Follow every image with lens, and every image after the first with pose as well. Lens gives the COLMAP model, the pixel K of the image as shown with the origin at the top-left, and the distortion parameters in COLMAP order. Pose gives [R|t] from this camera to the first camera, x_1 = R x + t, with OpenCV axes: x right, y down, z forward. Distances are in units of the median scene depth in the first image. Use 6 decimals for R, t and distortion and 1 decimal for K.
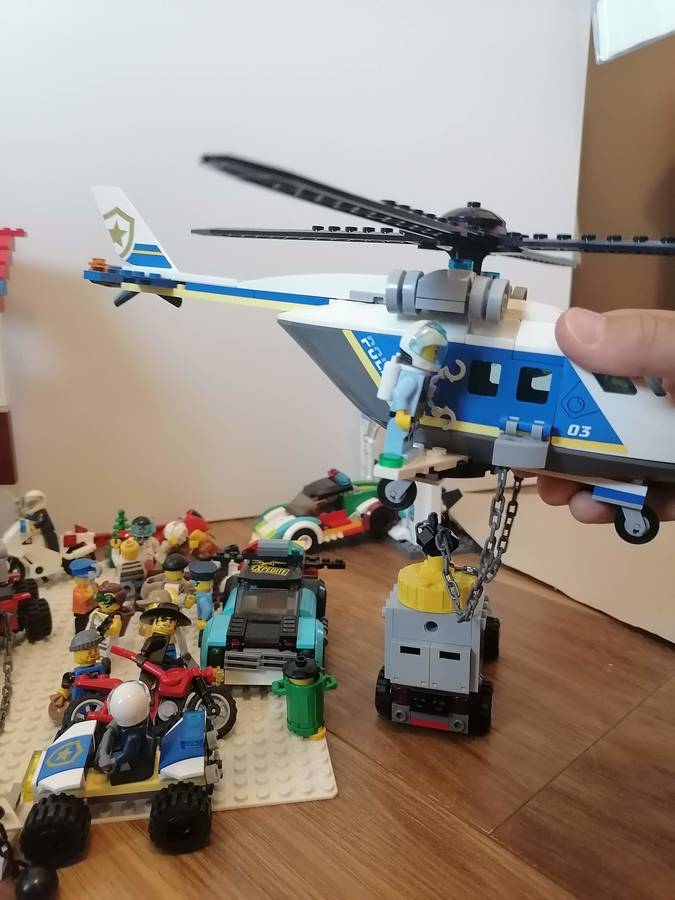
lens RADIAL K [[711.5, 0, 339.7], [0, 711.5, 429.6], [0, 0, 1]] dist [0.002835, -0.000275]
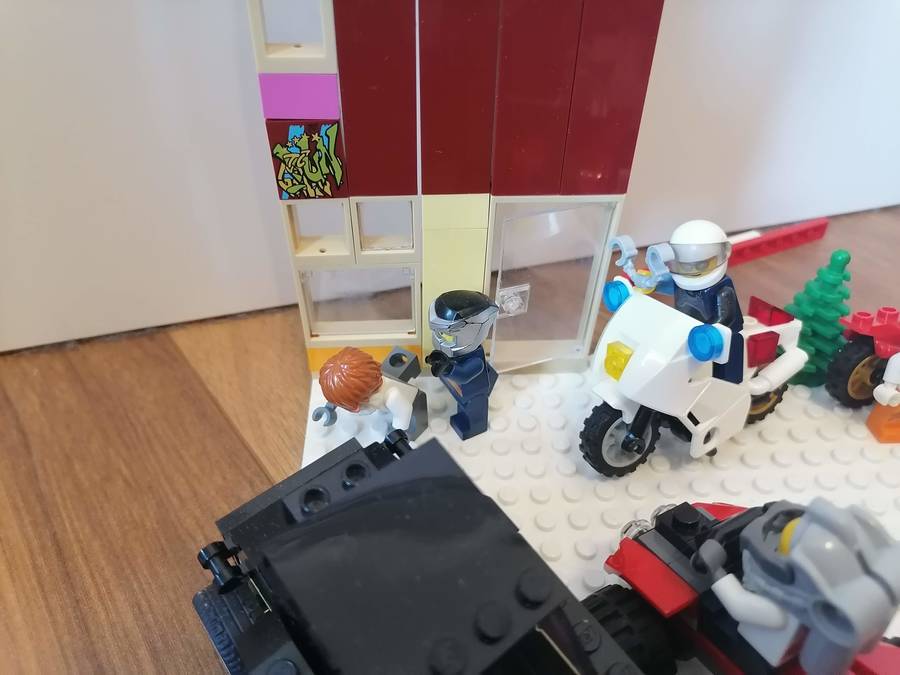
lens RADIAL K [[711.5, 0, 451.4], [0, 711.5, 337.4], [0, 0, 1]] dist [0.002835, -0.000275]
pose [[0.995034, 0.064391, -0.075908, -0.531548], [-0.021608, 0.884129, 0.466743, -0.024658], [0.097166, -0.462785, 0.881129, 0.670903]]
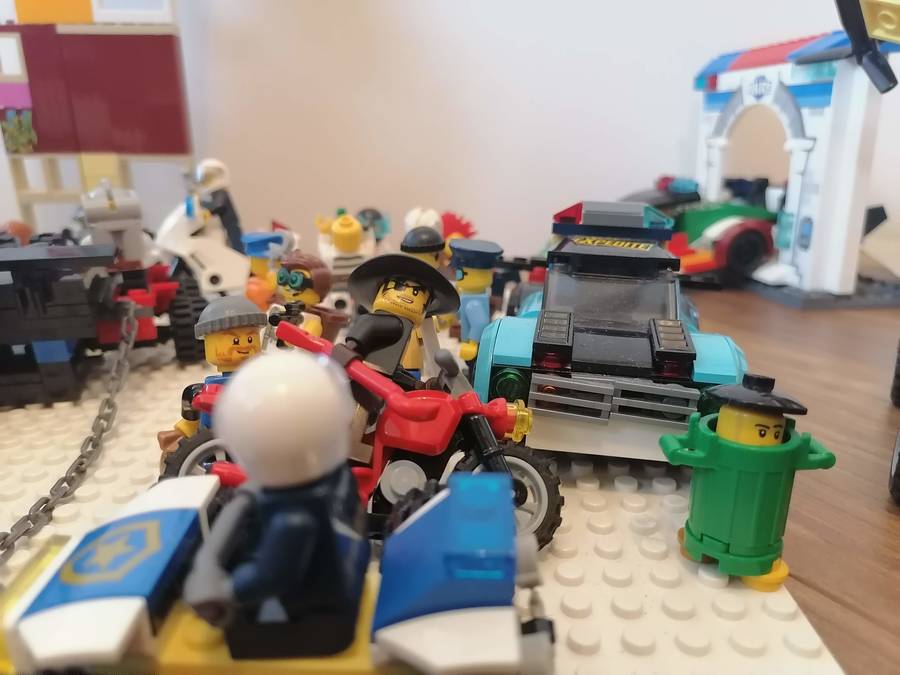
lens RADIAL K [[711.5, 0, 443.2], [0, 711.5, 341.6], [0, 0, 1]] dist [0.002835, -0.000275]
pose [[0.981483, 0.054097, -0.183749, -0.096919], [-0.035265, 0.993925, 0.104253, 0.178191], [0.188273, -0.095843, 0.977429, 0.400991]]
